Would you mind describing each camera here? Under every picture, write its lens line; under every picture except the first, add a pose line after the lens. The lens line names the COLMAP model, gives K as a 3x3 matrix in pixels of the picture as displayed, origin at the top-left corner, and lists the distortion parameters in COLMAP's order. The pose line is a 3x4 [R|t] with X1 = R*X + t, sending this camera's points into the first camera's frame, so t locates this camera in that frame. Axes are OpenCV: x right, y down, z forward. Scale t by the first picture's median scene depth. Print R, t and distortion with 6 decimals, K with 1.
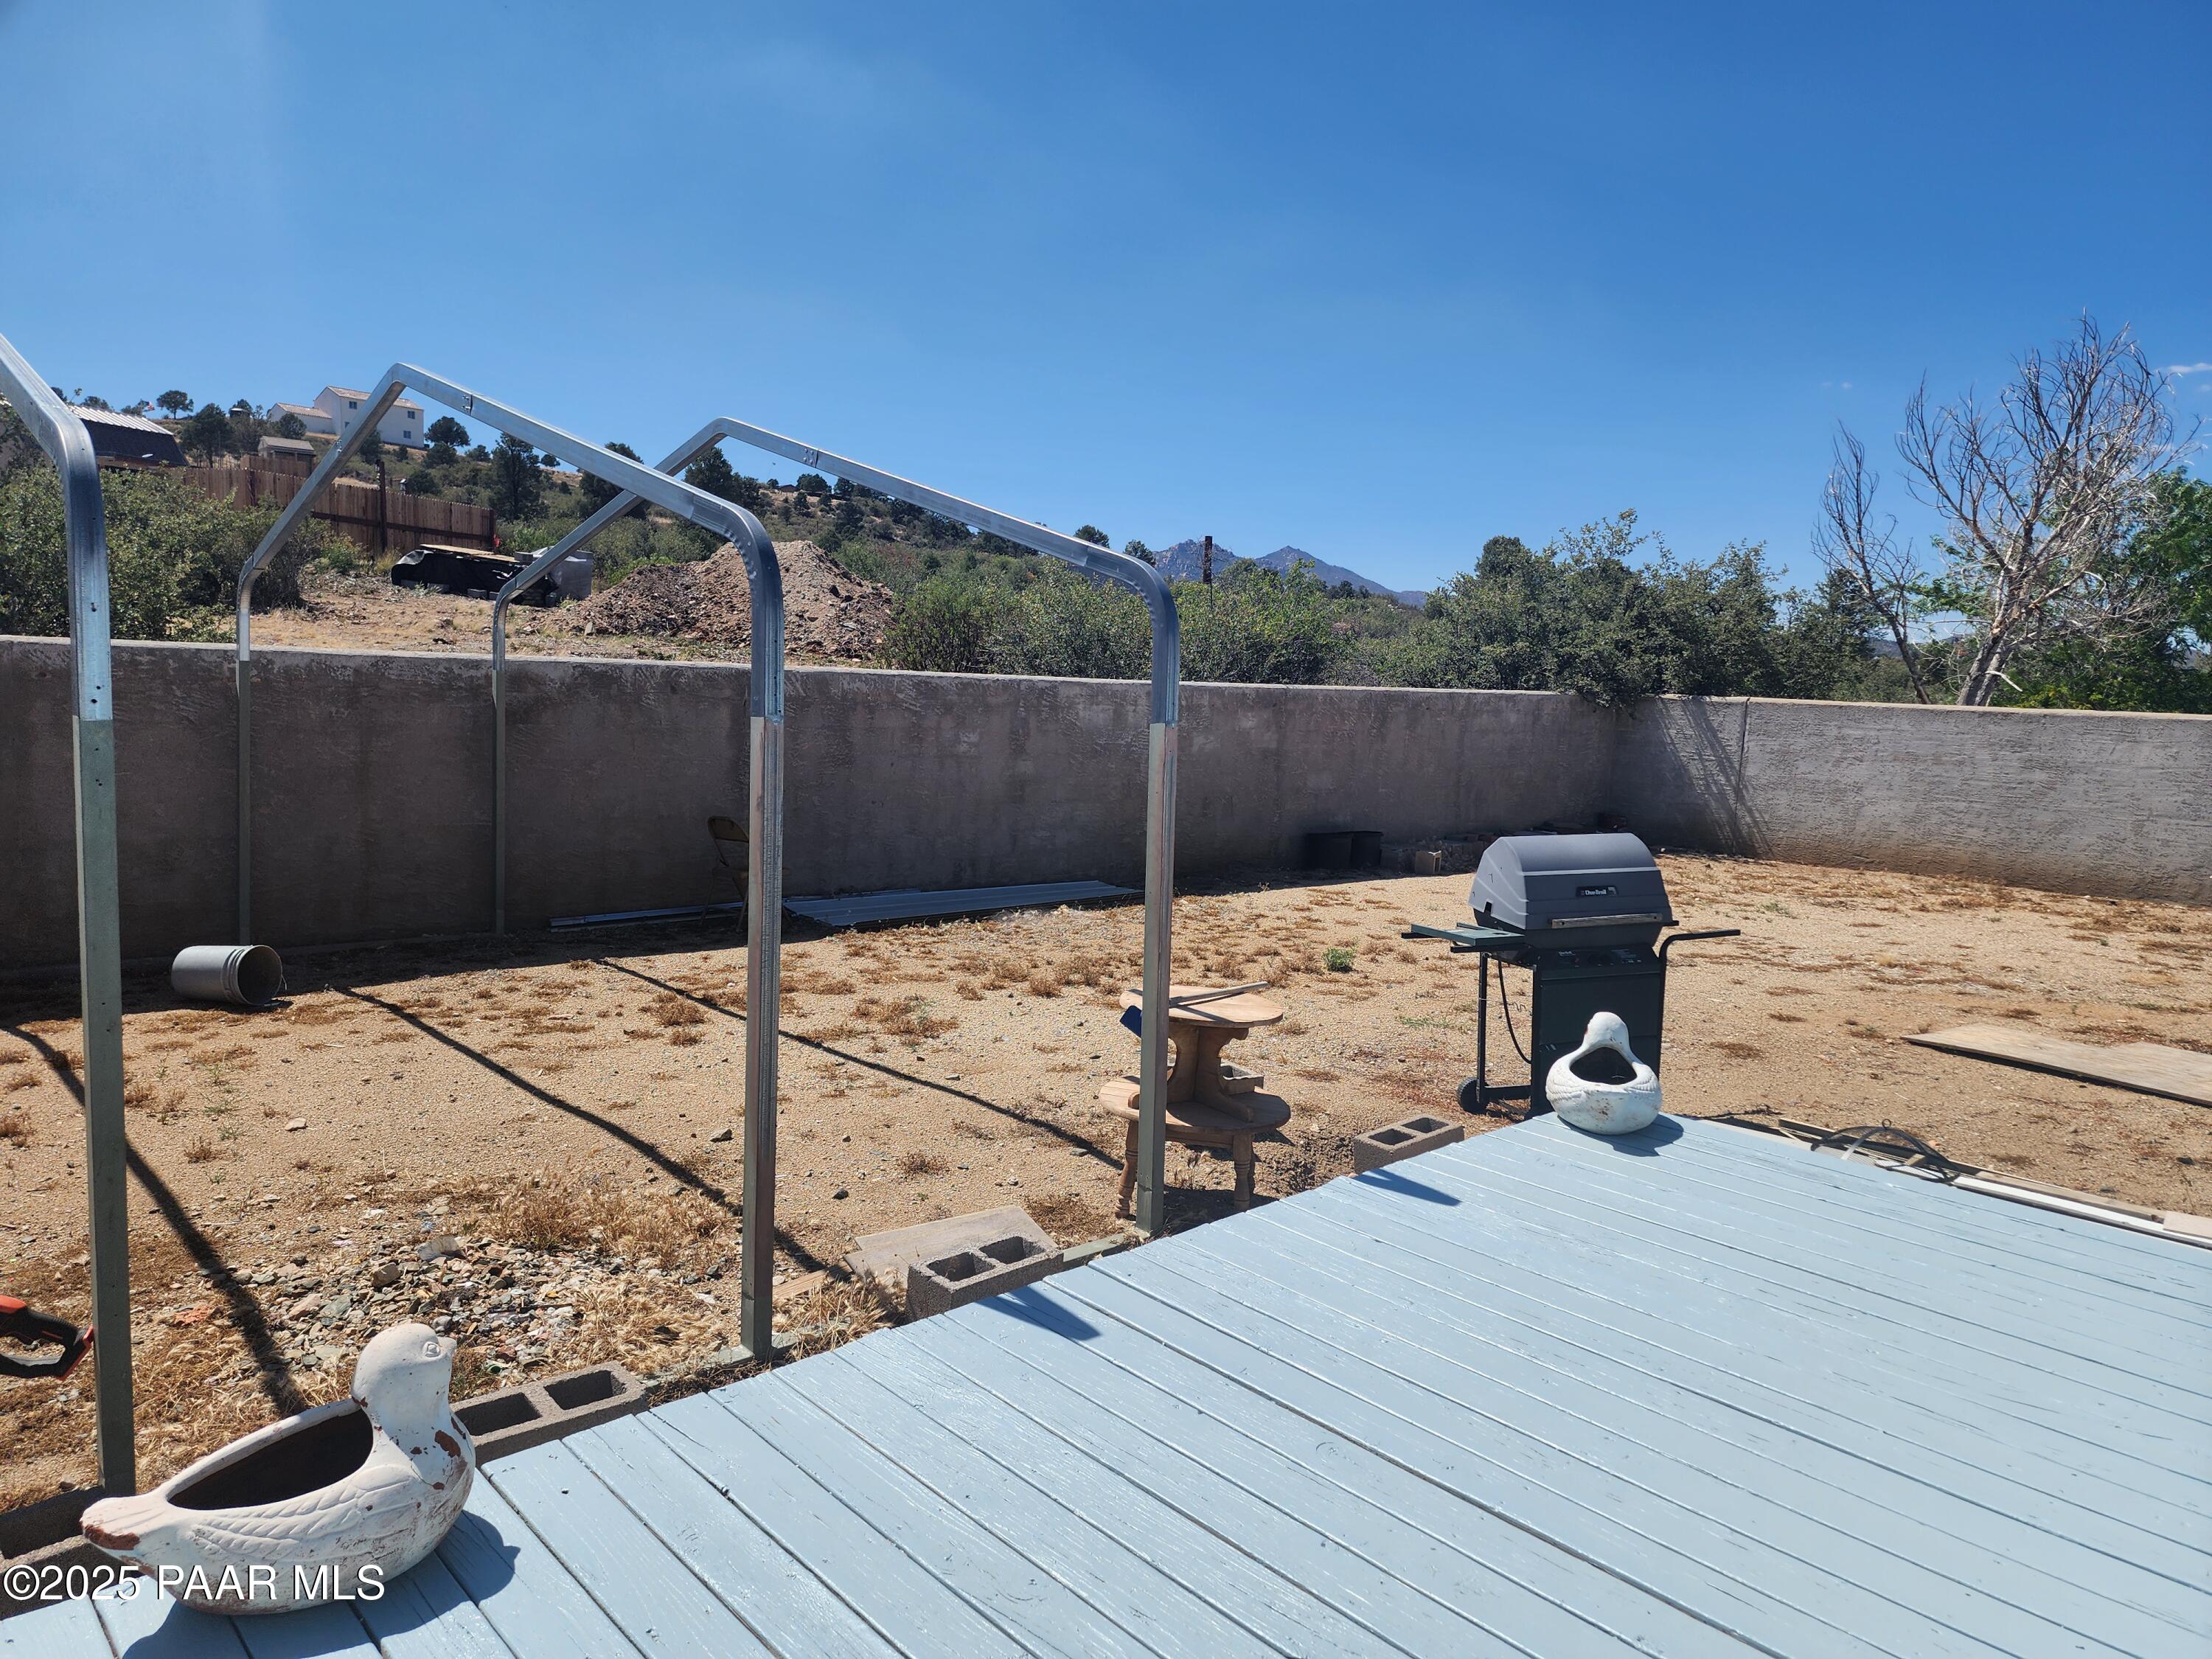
lens RADIAL K [[1459.7, 0, 1114.6], [0, 1459.7, 815.8], [0, 0, 1]] dist [0.060121, -0.054905]
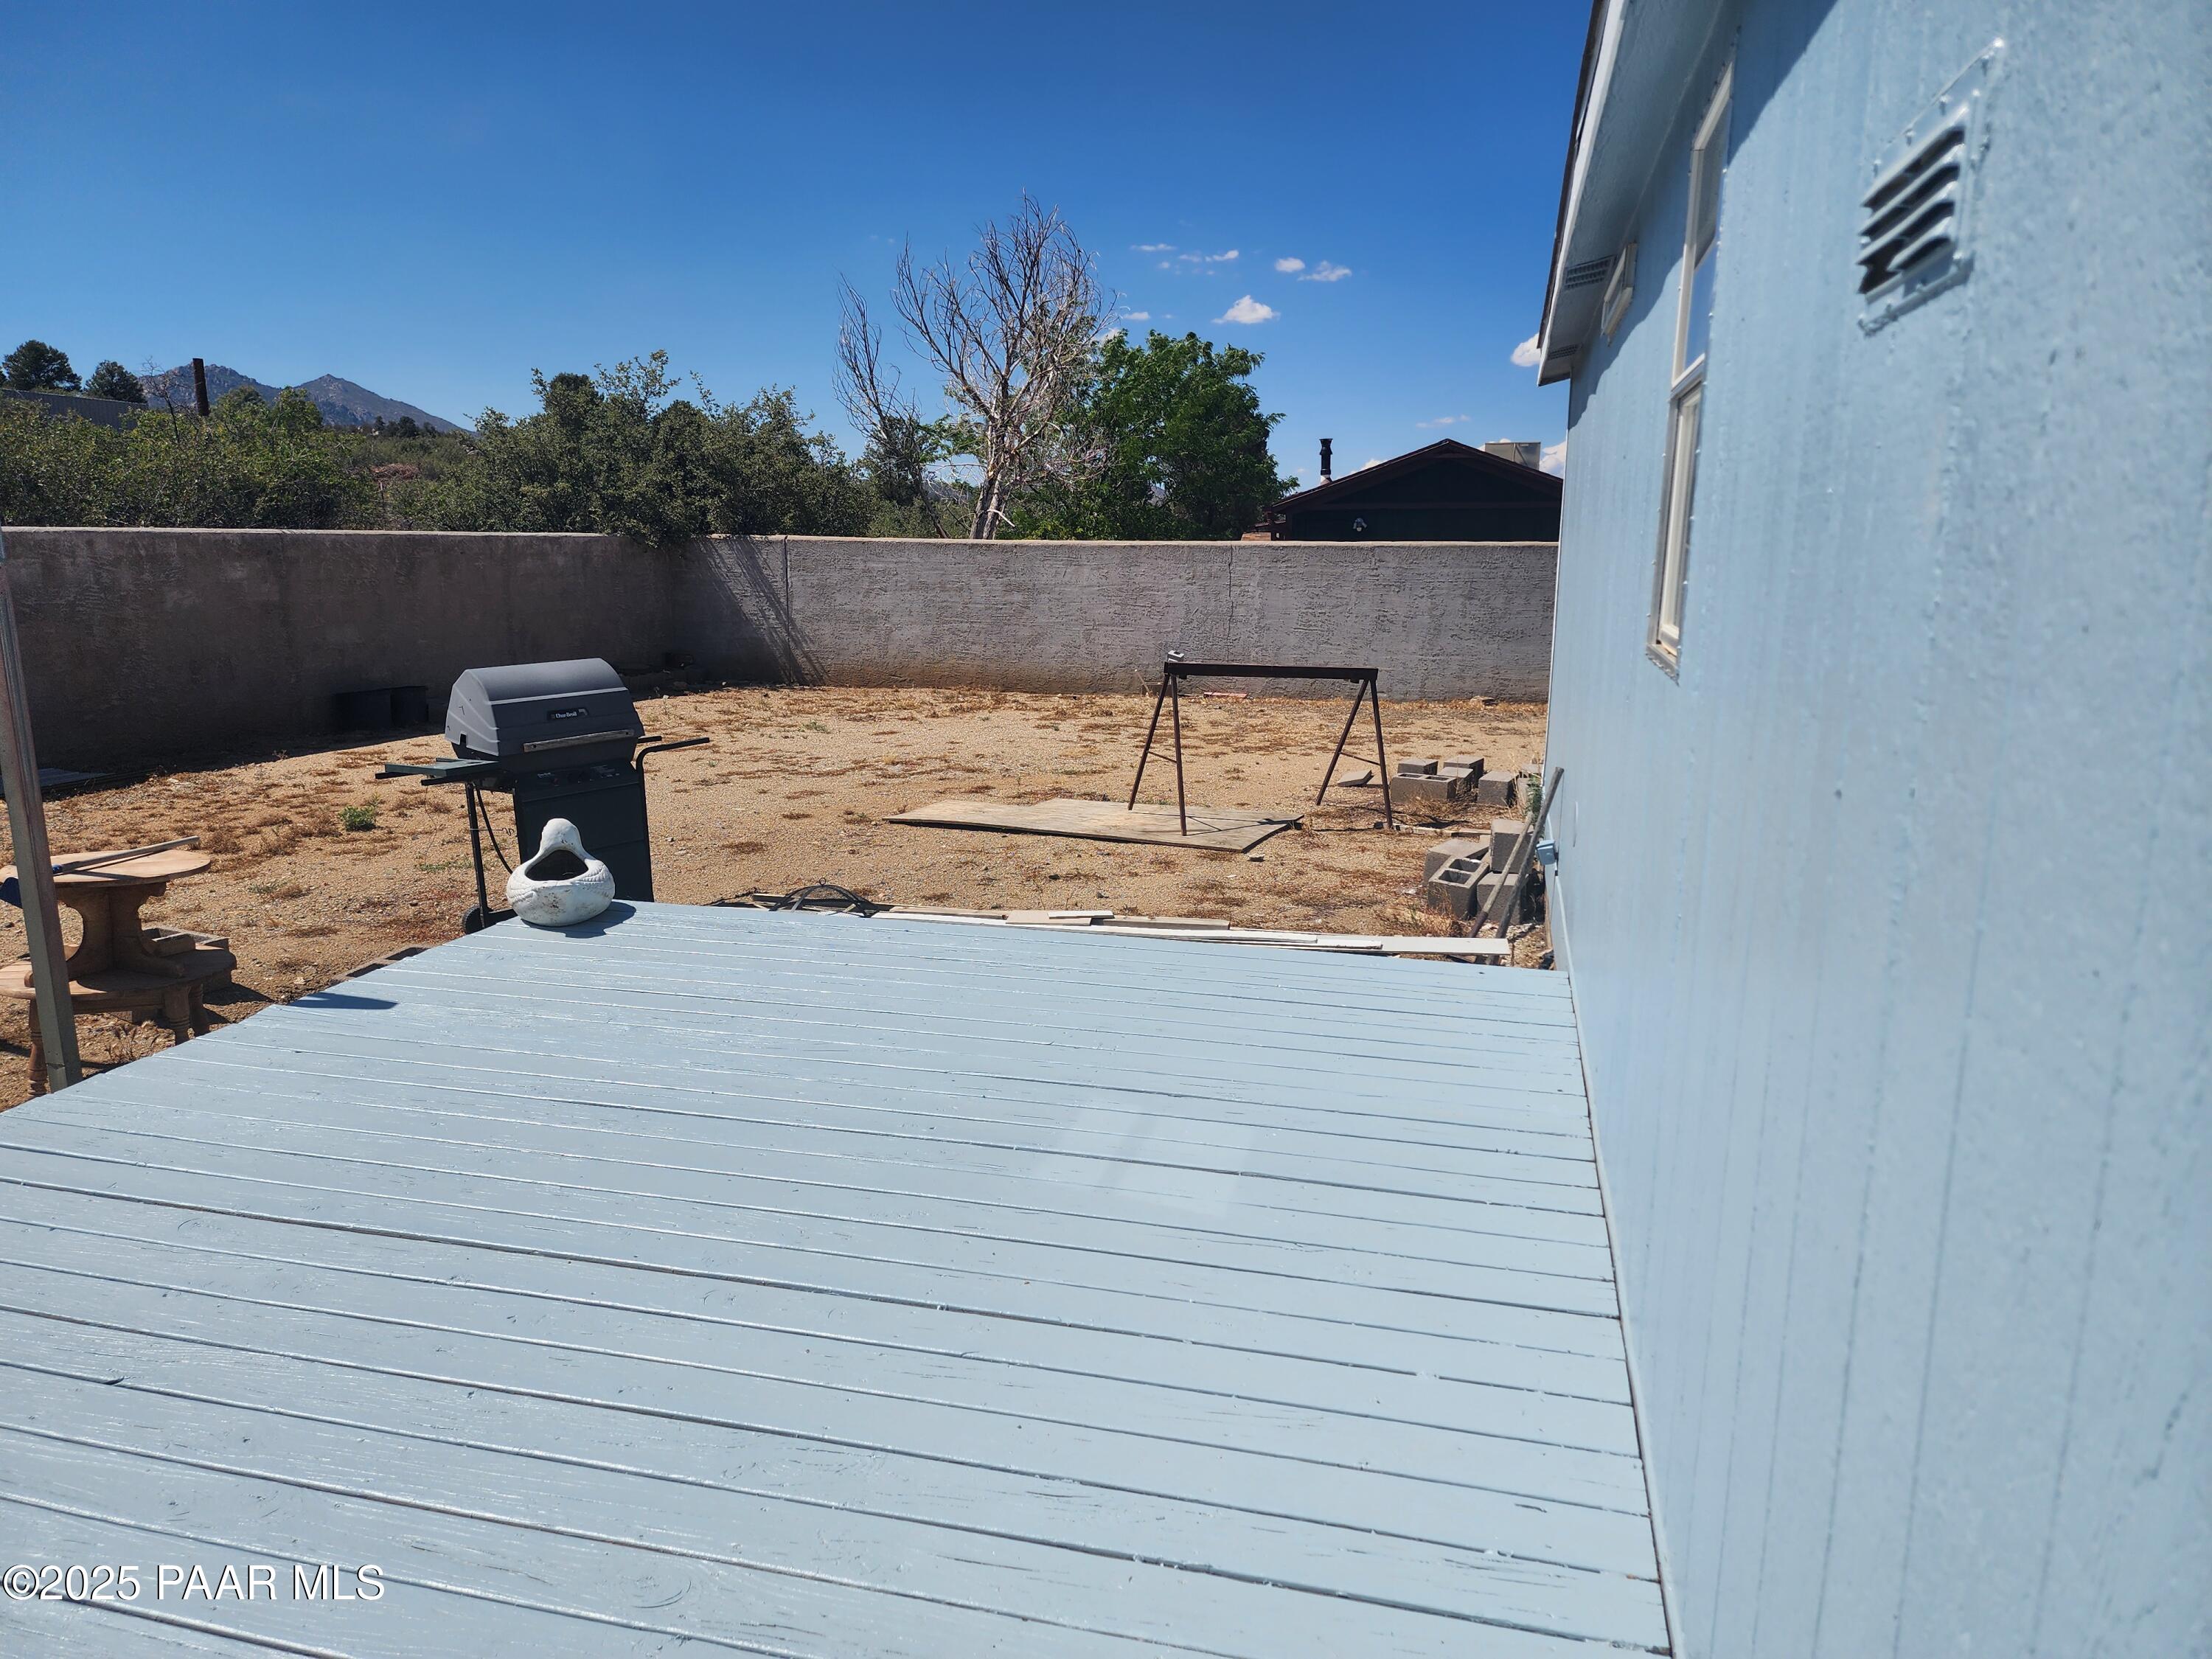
lens RADIAL K [[1459.7, 0, 1117.1], [0, 1459.7, 829.5], [0, 0, 1]] dist [0.060121, -0.054905]
pose [[0.833903, -0.132650, 0.535733, 0.053940], [0.072642, 0.988622, 0.131716, 0.016001], [-0.547110, -0.070921, 0.834051, -0.082955]]
